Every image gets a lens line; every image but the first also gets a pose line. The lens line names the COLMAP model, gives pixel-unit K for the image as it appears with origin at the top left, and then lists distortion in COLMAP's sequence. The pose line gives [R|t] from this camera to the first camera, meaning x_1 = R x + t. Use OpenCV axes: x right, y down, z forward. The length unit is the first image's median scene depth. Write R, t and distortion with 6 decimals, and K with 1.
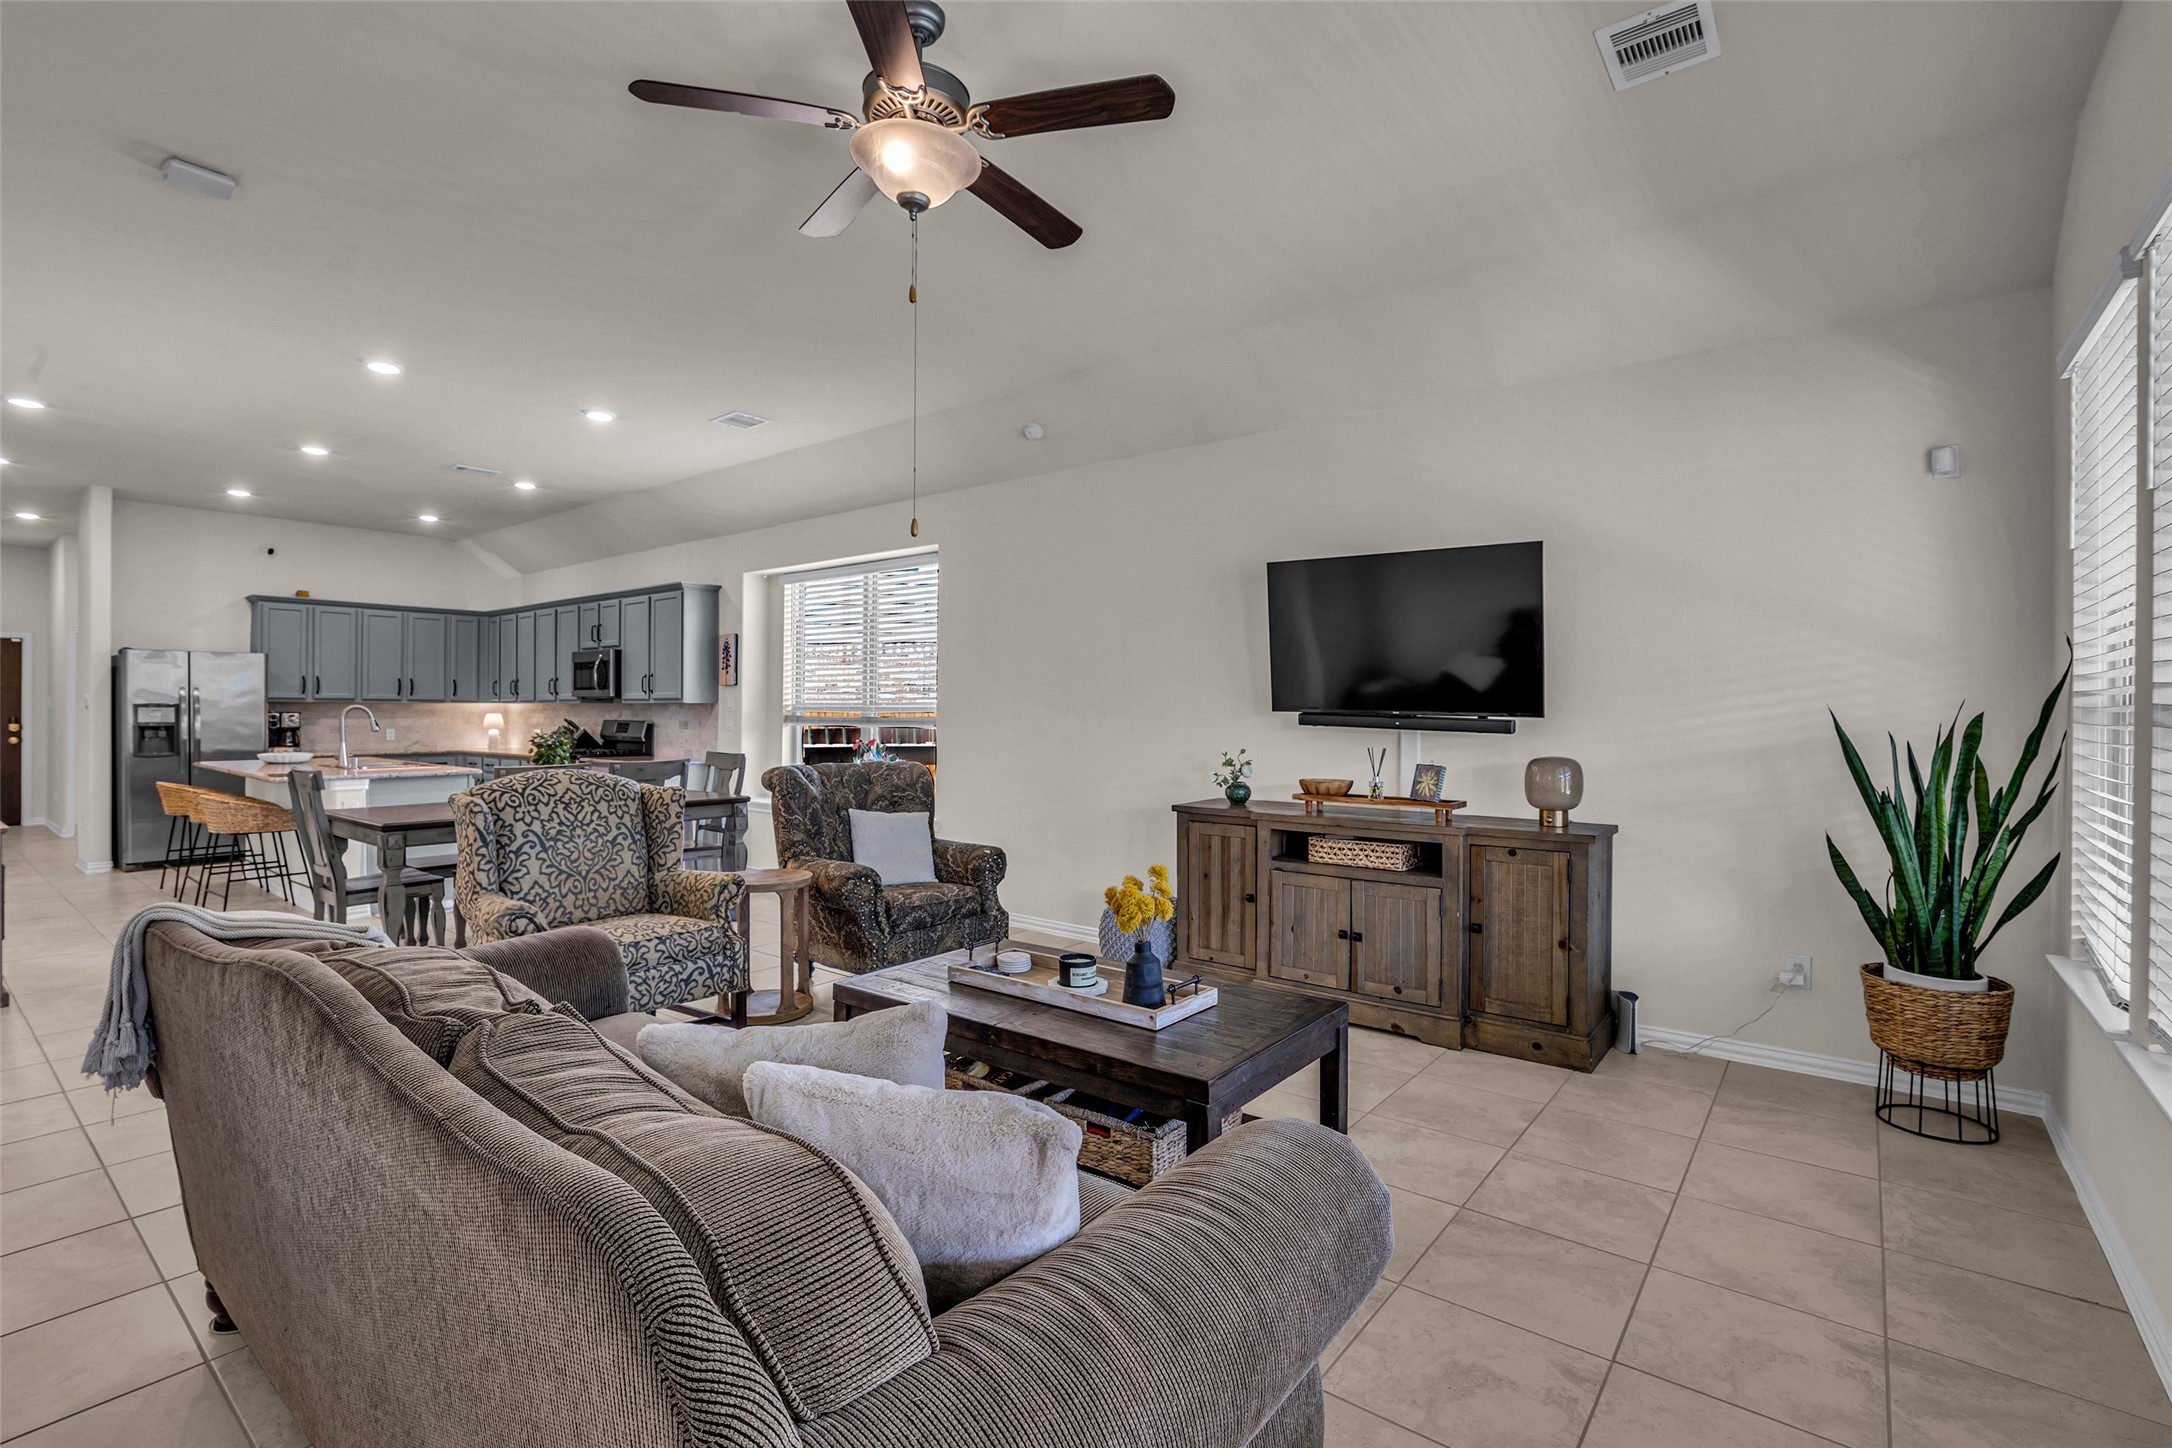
lens RADIAL K [[988.1, 0, 1080.7], [0, 988.1, 705.5], [0, 0, 1]] dist [-0.023951, 0.005351]
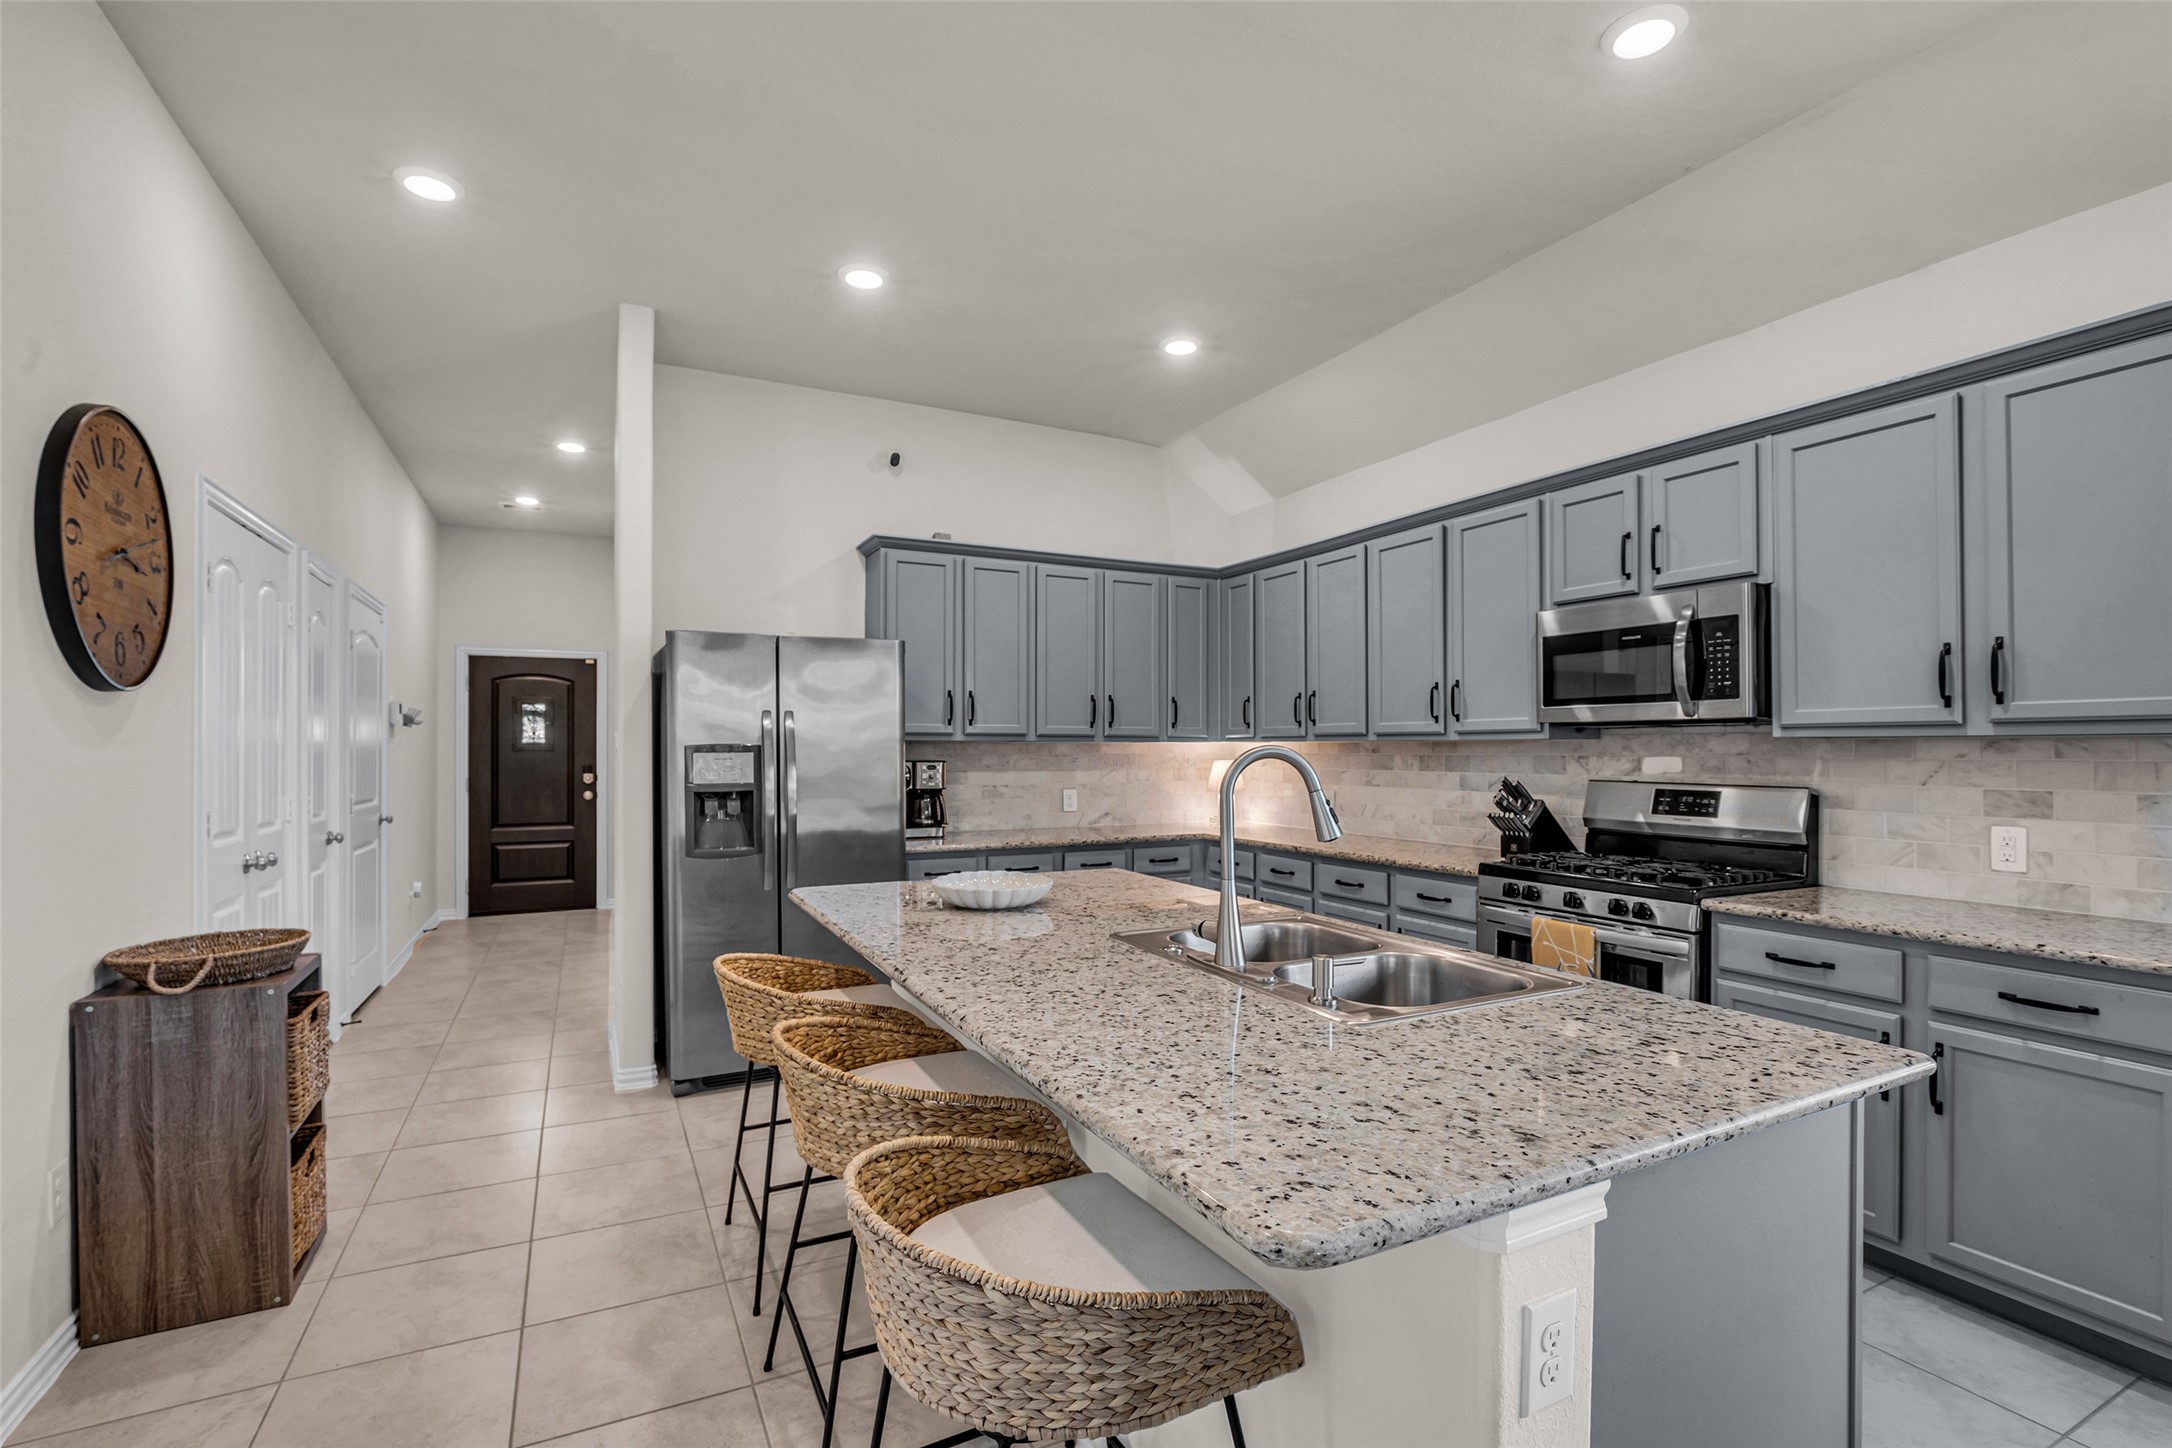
lens RADIAL K [[988.1, 0, 1088.7], [0, 988.1, 740.1], [0, 0, 1]] dist [-0.023951, 0.005351]
pose [[0.909528, -0.006830, -0.415586, -0.575810], [0.005051, 0.999973, -0.005380, -0.000778], [0.415611, 0.002794, 0.909538, 0.621506]]
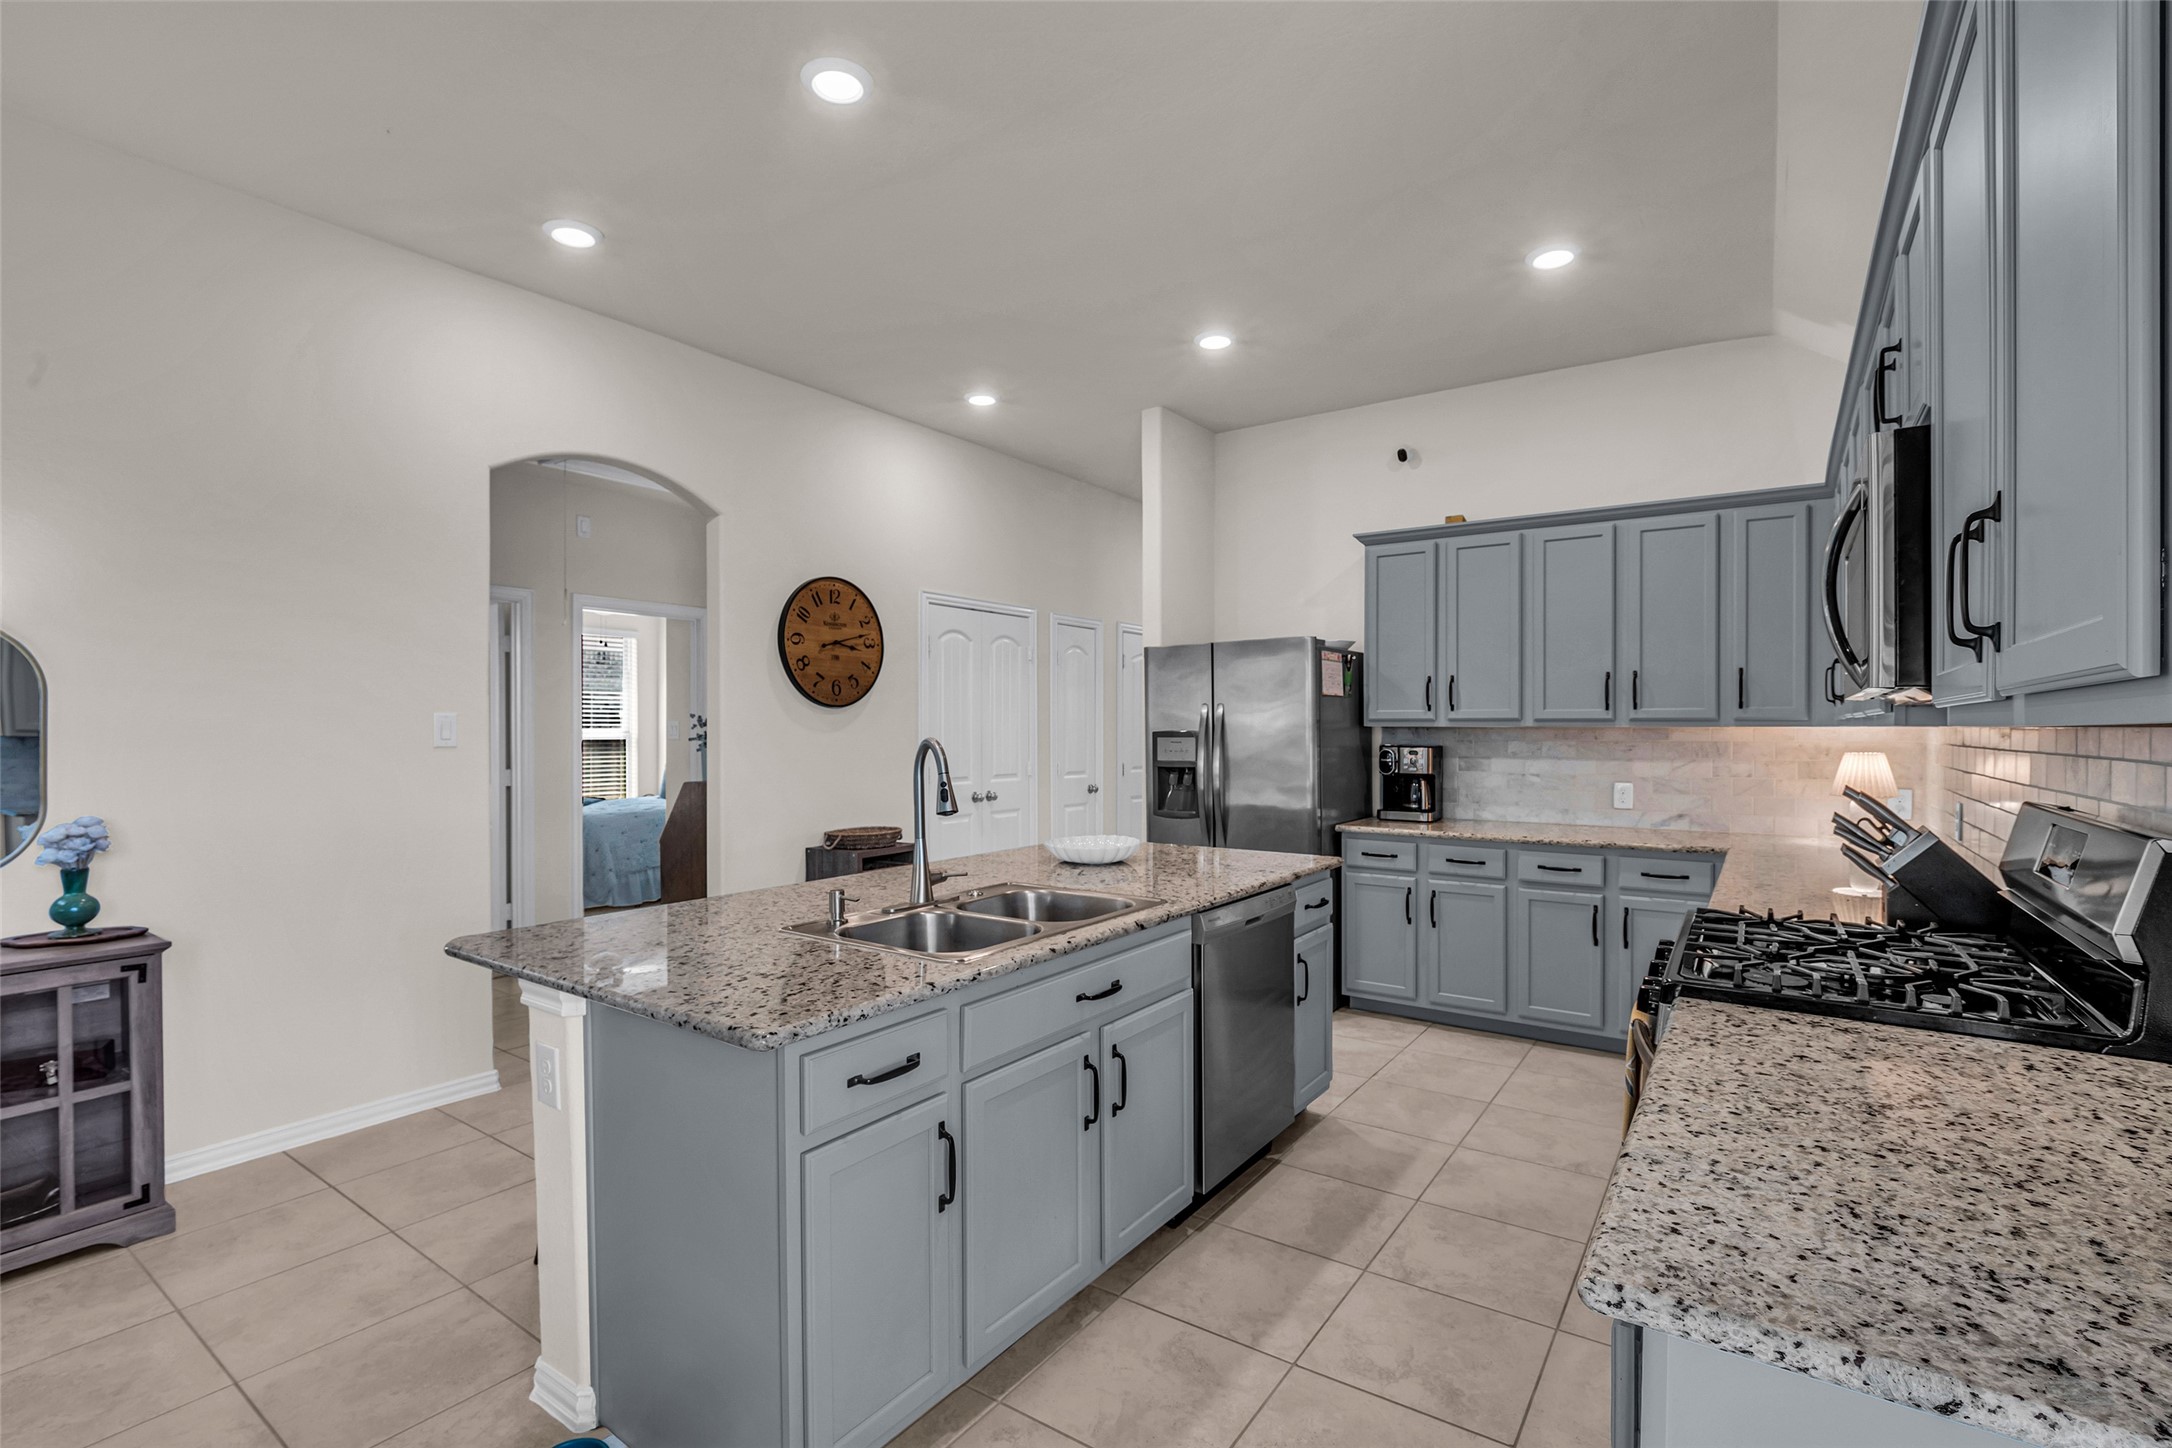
lens RADIAL K [[988.1, 0, 1088.2], [0, 988.1, 742.1], [0, 0, 1]] dist [-0.023951, 0.005351]
pose [[0.059573, 0.012421, -0.998147, -0.321478], [0.006414, 0.999897, 0.012826, -0.003523], [0.998203, -0.007166, 0.059487, 0.889416]]
